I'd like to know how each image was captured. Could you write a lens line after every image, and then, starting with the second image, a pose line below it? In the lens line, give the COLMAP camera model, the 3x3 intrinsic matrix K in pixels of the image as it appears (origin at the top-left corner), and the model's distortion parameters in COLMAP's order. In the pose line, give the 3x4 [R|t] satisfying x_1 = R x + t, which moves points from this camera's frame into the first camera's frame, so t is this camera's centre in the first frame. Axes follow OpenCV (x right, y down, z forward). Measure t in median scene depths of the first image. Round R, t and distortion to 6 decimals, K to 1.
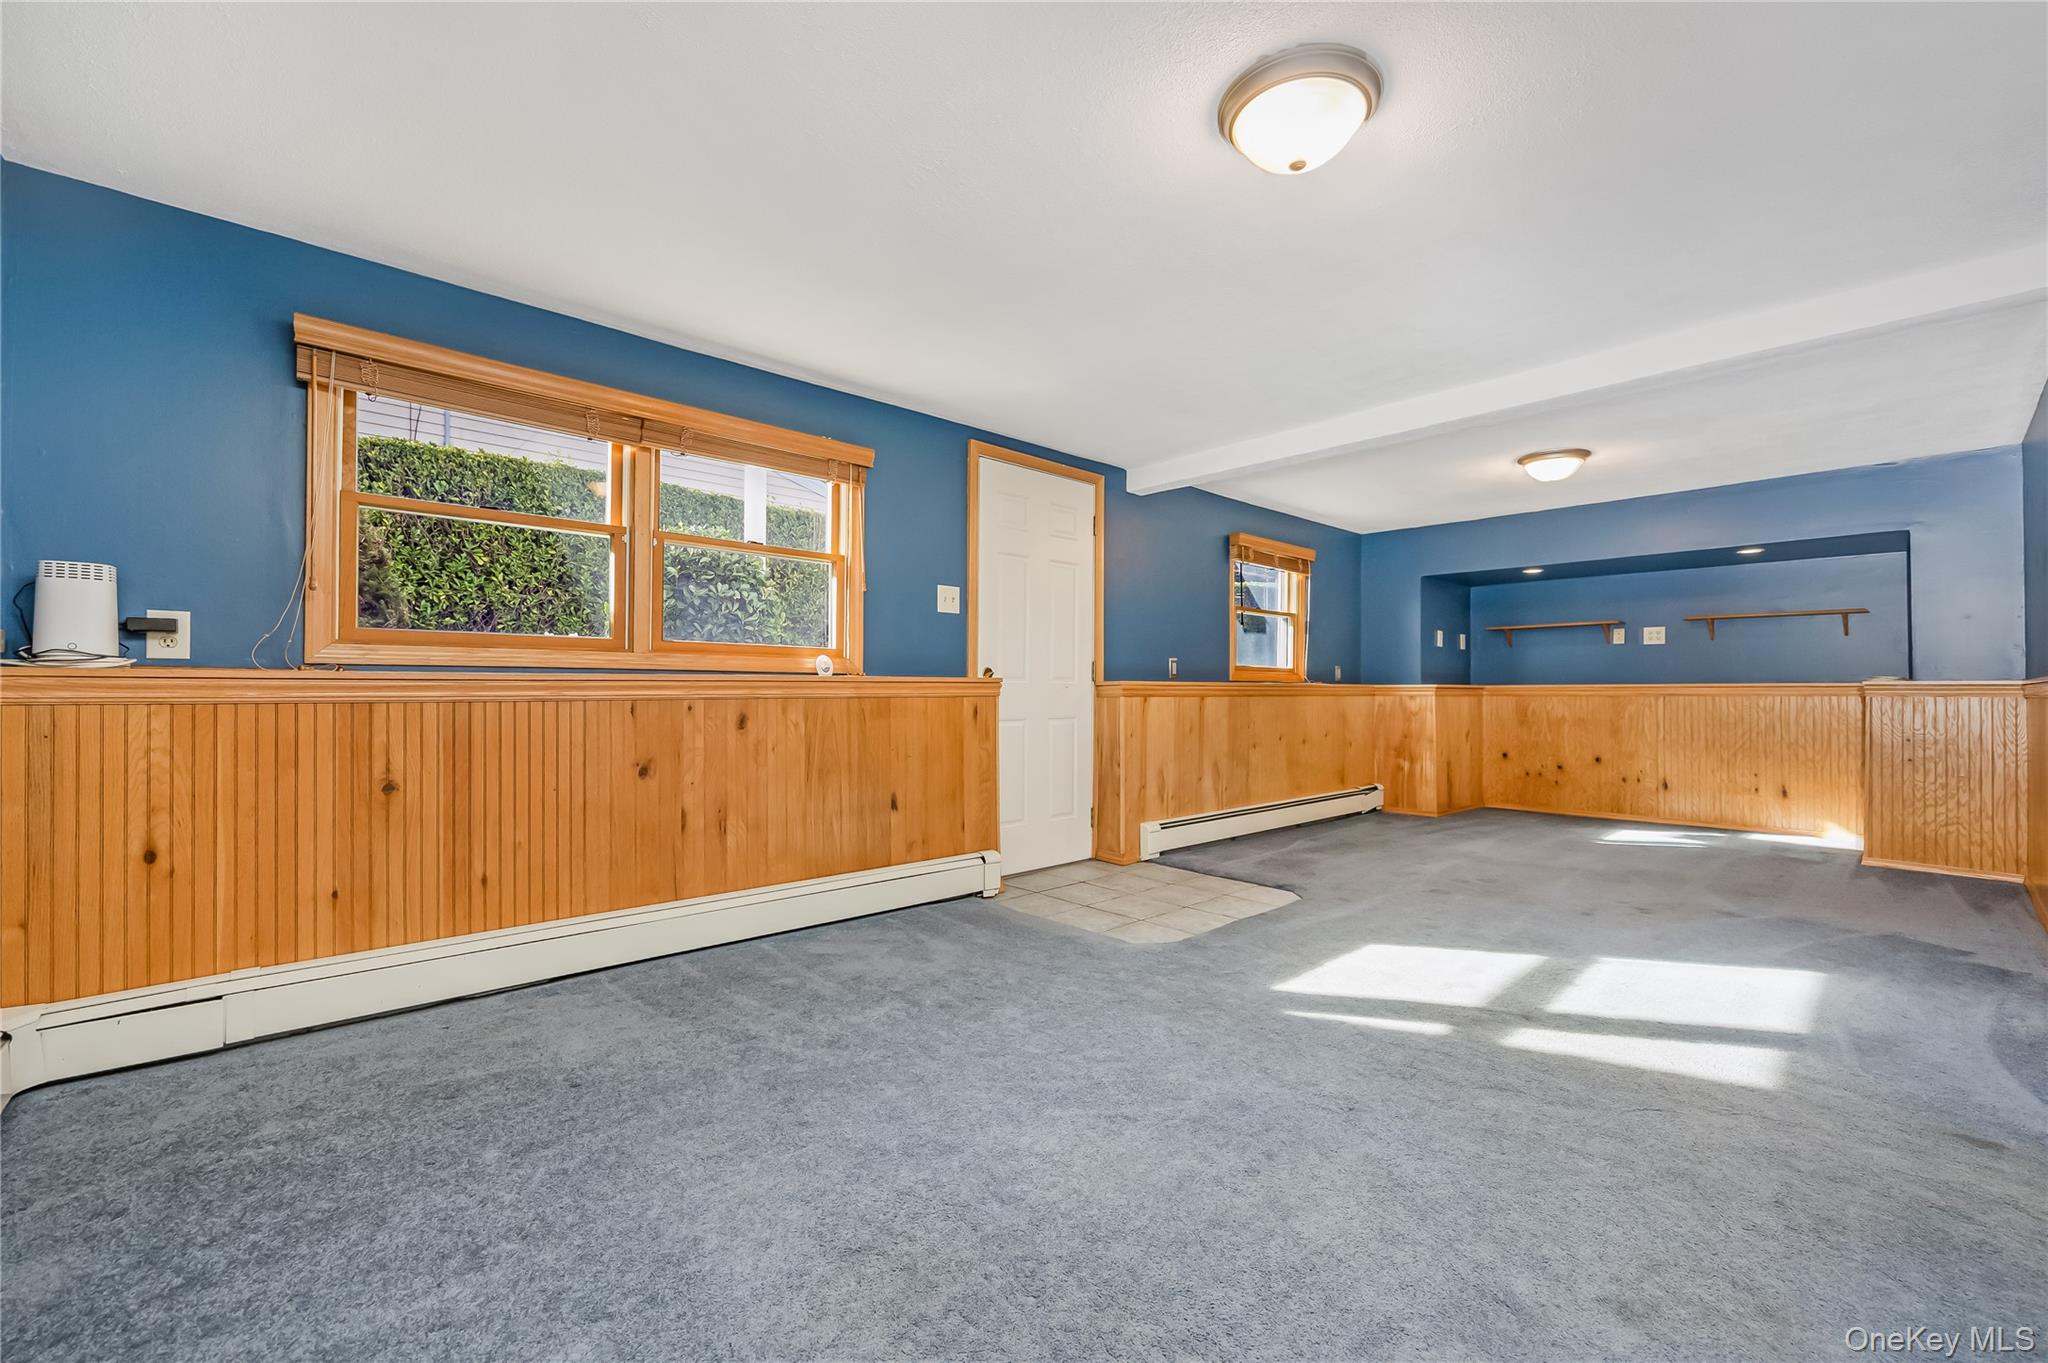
lens RADIAL K [[891.6, 0, 1024.0], [0, 891.6, 681.5], [0, 0, 1]] dist [-0.000541, 0.000082]
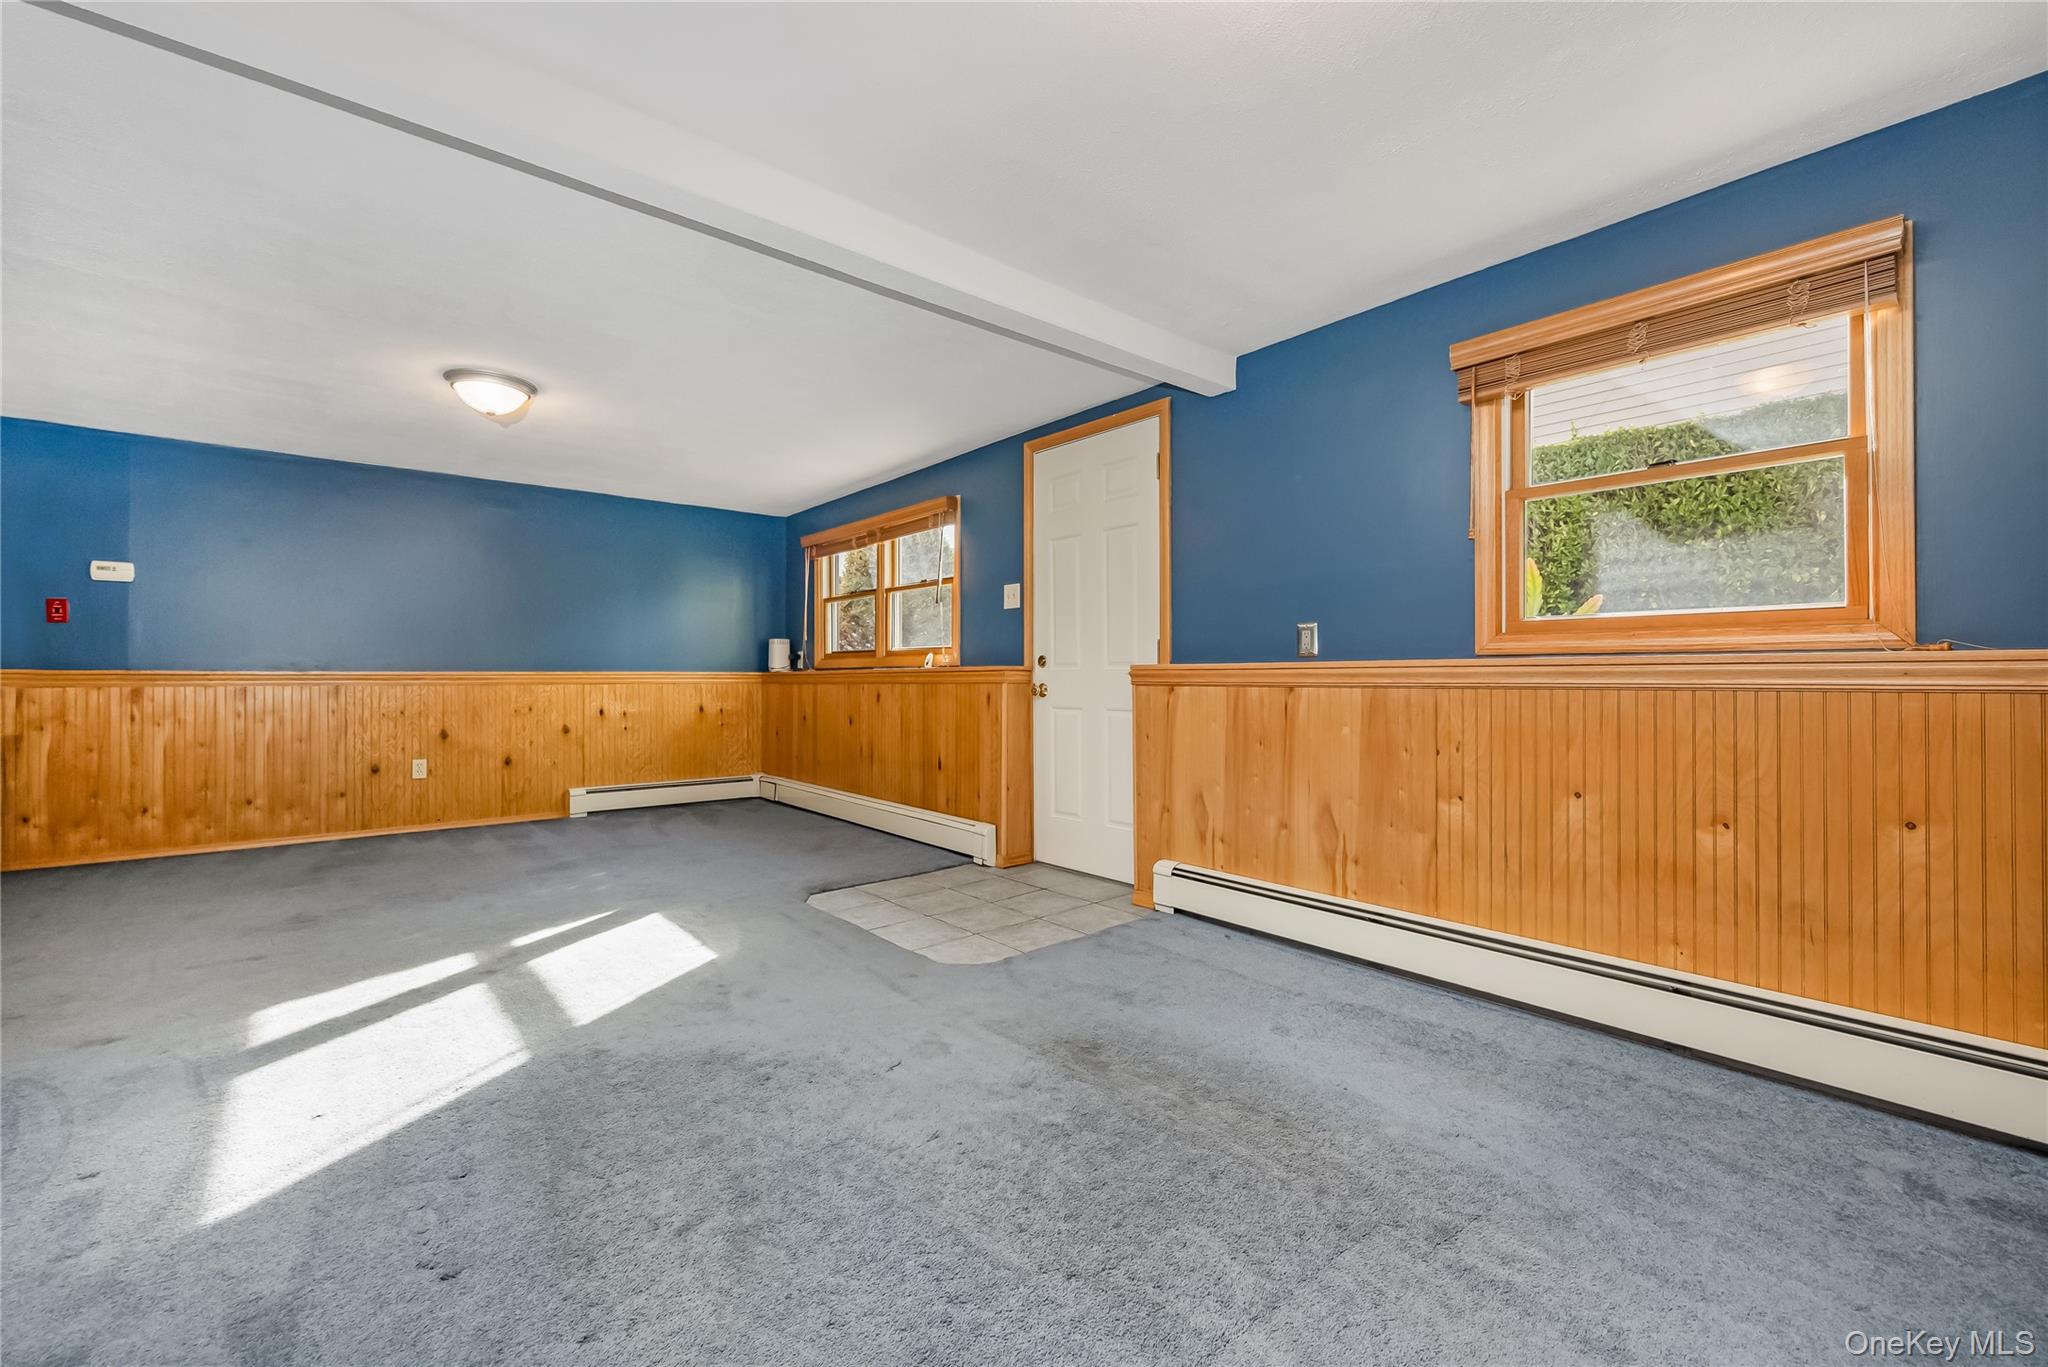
lens RADIAL K [[856.3, 0, 1018.3], [0, 856.3, 671.4], [0, 0, 1]] dist [-0.000170, -0.000104]
pose [[-0.088241, -0.010203, -0.996047, 0.972944], [0.012551, 0.999857, -0.011354, 0.013850], [0.996020, -0.013504, -0.088100, 1.091623]]
